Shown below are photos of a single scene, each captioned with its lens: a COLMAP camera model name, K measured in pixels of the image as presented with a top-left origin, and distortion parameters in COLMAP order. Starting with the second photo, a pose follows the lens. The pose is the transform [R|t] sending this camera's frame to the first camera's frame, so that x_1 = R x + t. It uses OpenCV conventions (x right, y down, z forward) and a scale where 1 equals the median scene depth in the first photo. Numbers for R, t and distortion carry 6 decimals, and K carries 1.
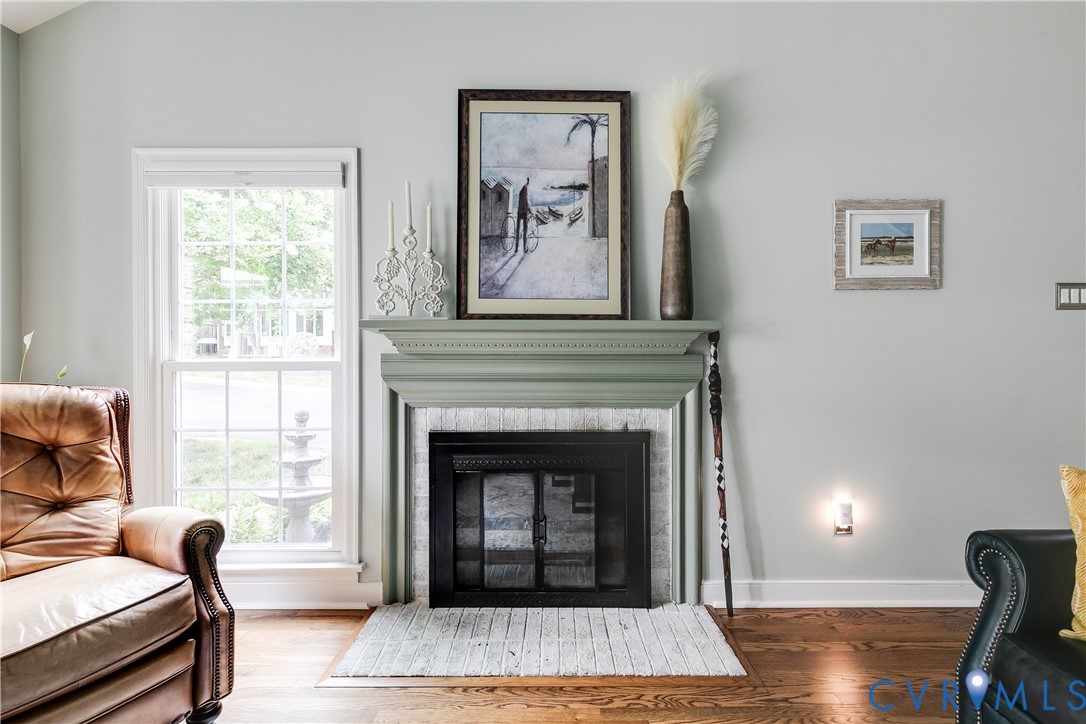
lens RADIAL K [[494.4, 0, 559.2], [0, 494.4, 355.9], [0, 0, 1]] dist [0.010799, -0.001155]
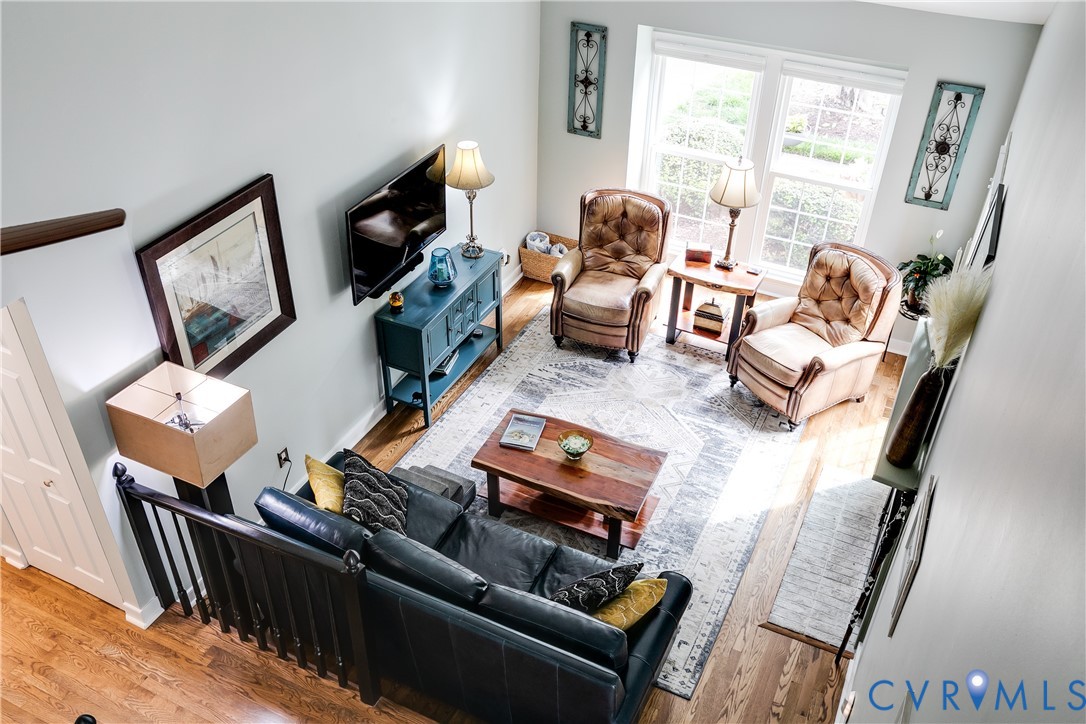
lens RADIAL K [[924.2, 0, 536.6], [0, 924.2, 358.0], [0, 0, 1]] dist [-0.011646, -0.006166]
pose [[-0.458738, 0.517545, -0.722292, 1.970439], [-0.008621, 0.810239, 0.586036, -1.441494], [0.888530, 0.275064, -0.367226, 0.985393]]
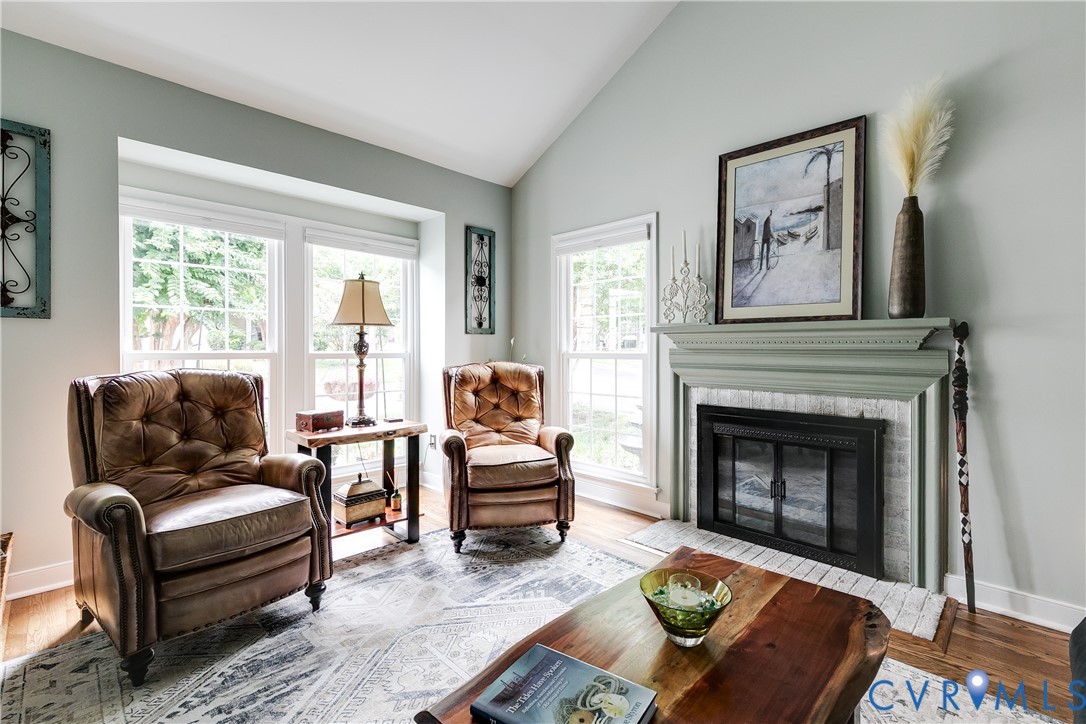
lens RADIAL K [[494.4, 0, 541.4], [0, 494.4, 355.0], [0, 0, 1]] dist [0.010799, -0.001155]
pose [[0.698571, 0.011638, -0.715446, 0.440017], [-0.005089, 0.999923, 0.011297, -0.000271], [0.715523, -0.004251, 0.698576, -0.309429]]
